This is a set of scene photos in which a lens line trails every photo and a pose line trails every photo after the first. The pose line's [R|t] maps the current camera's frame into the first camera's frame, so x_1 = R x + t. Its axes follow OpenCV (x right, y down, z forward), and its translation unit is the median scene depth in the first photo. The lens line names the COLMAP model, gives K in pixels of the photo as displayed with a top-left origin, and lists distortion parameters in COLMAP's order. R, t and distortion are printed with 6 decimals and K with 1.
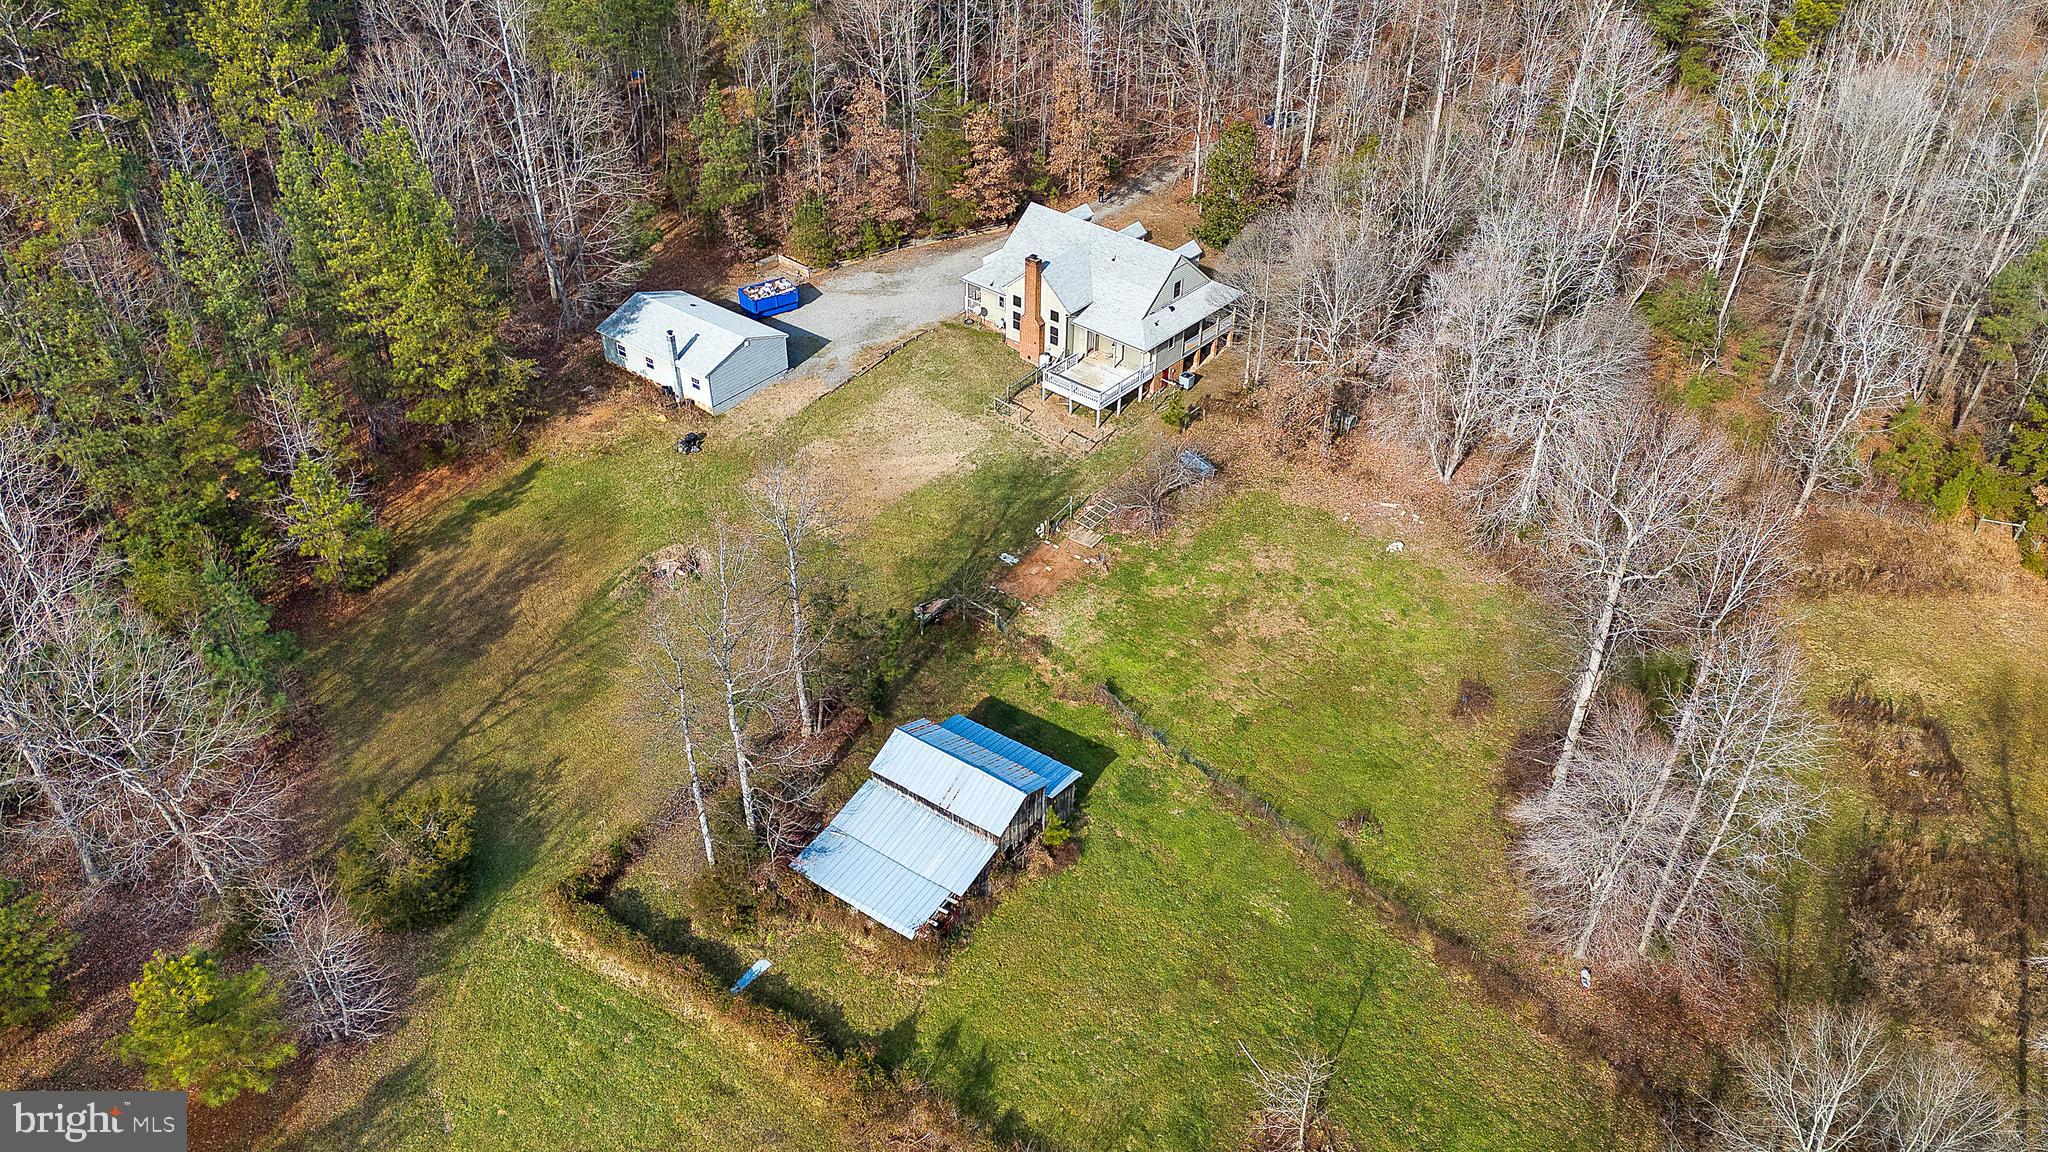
lens RADIAL K [[1505.5, 0, 1024.0], [0, 1505.5, 576.0], [0, 0, 1]] dist [0.177609, -0.524569]
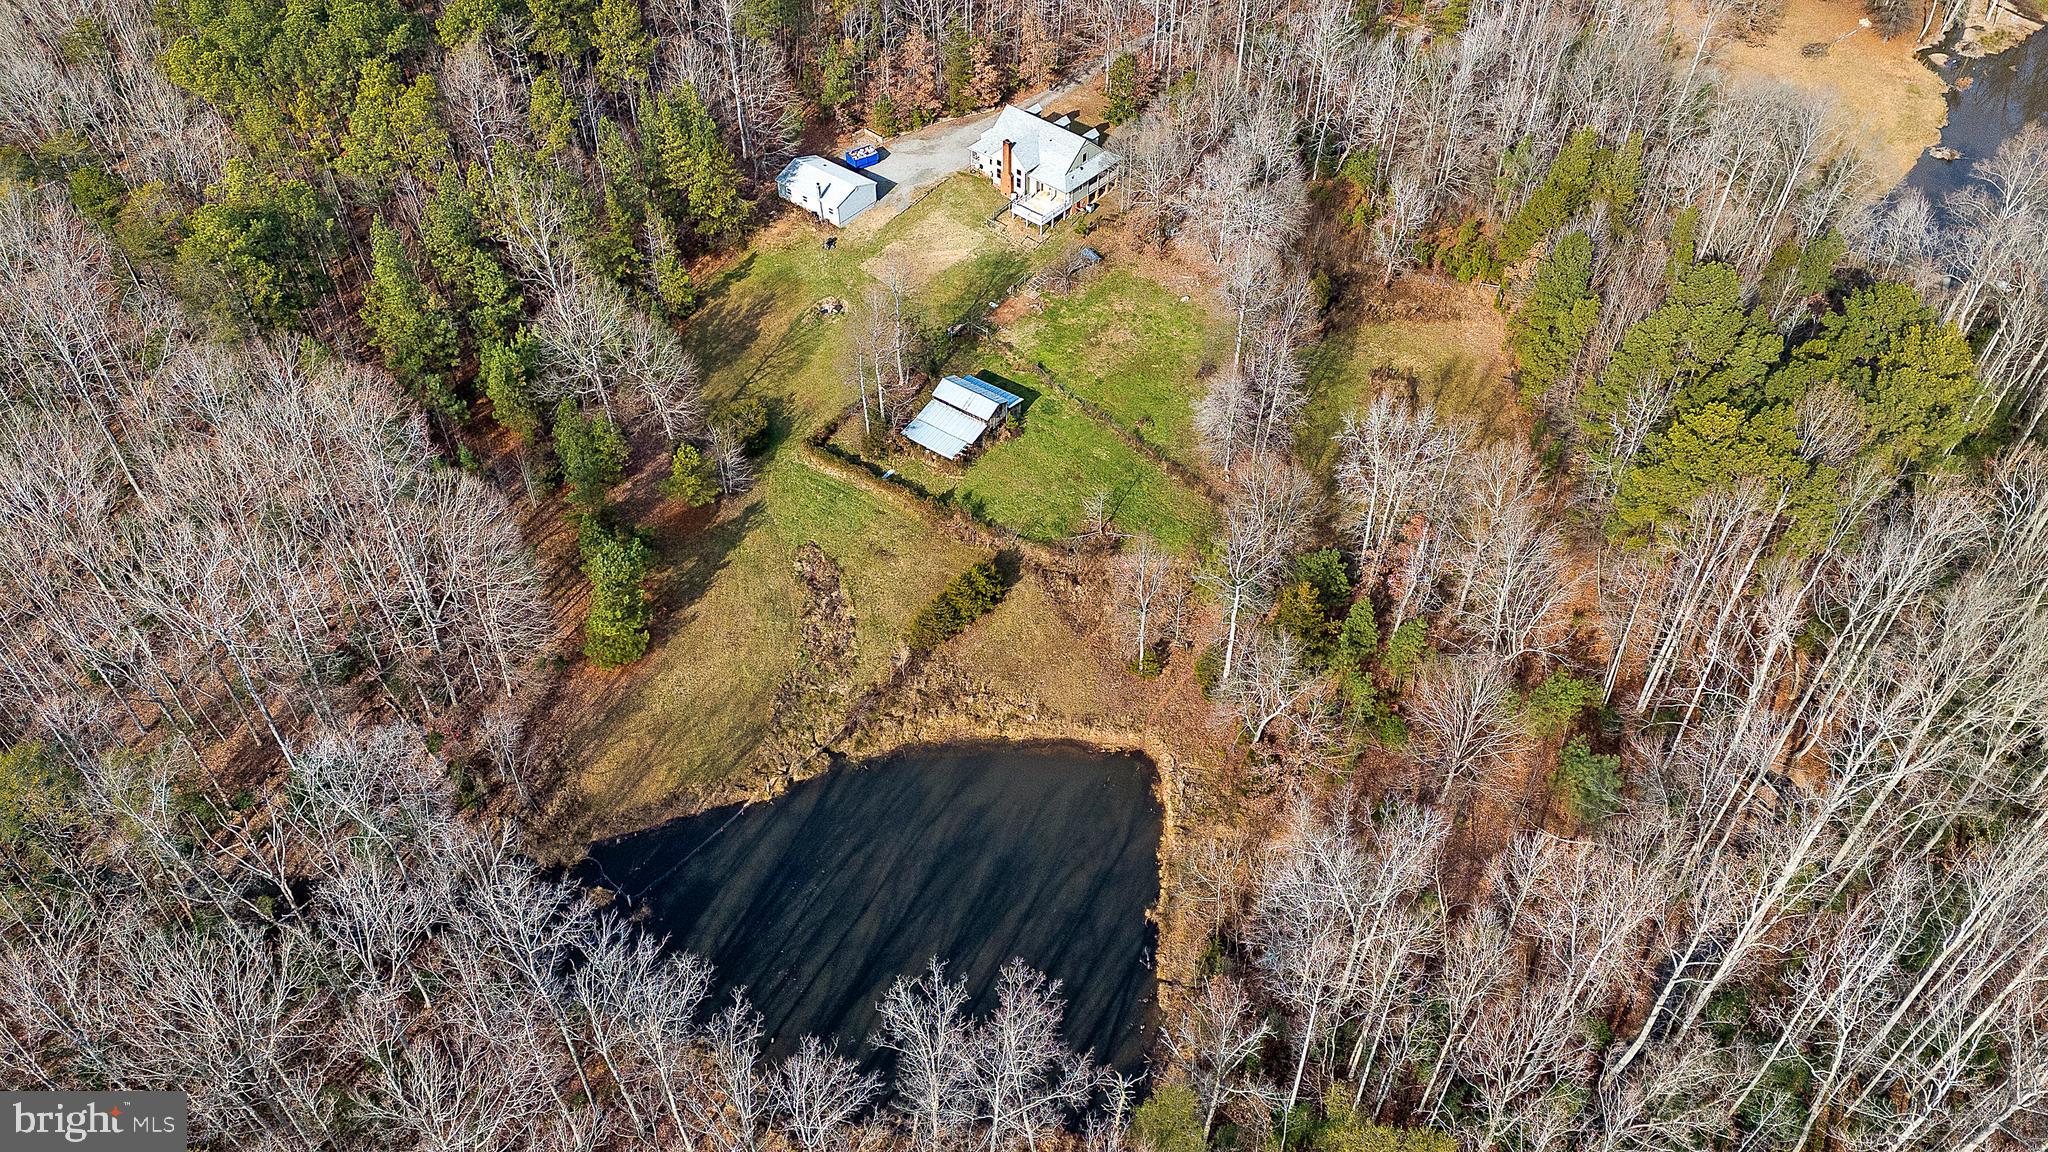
lens RADIAL K [[1505.5, 0, 1024.0], [0, 1505.5, 576.0], [0, 0, 1]] dist [0.177609, -0.524569]
pose [[0.999996, 0.002511, -0.001409, 0.033763], [-0.002258, 0.987536, 0.157375, 0.027481], [0.001786, -0.157372, 0.987538, -1.034054]]
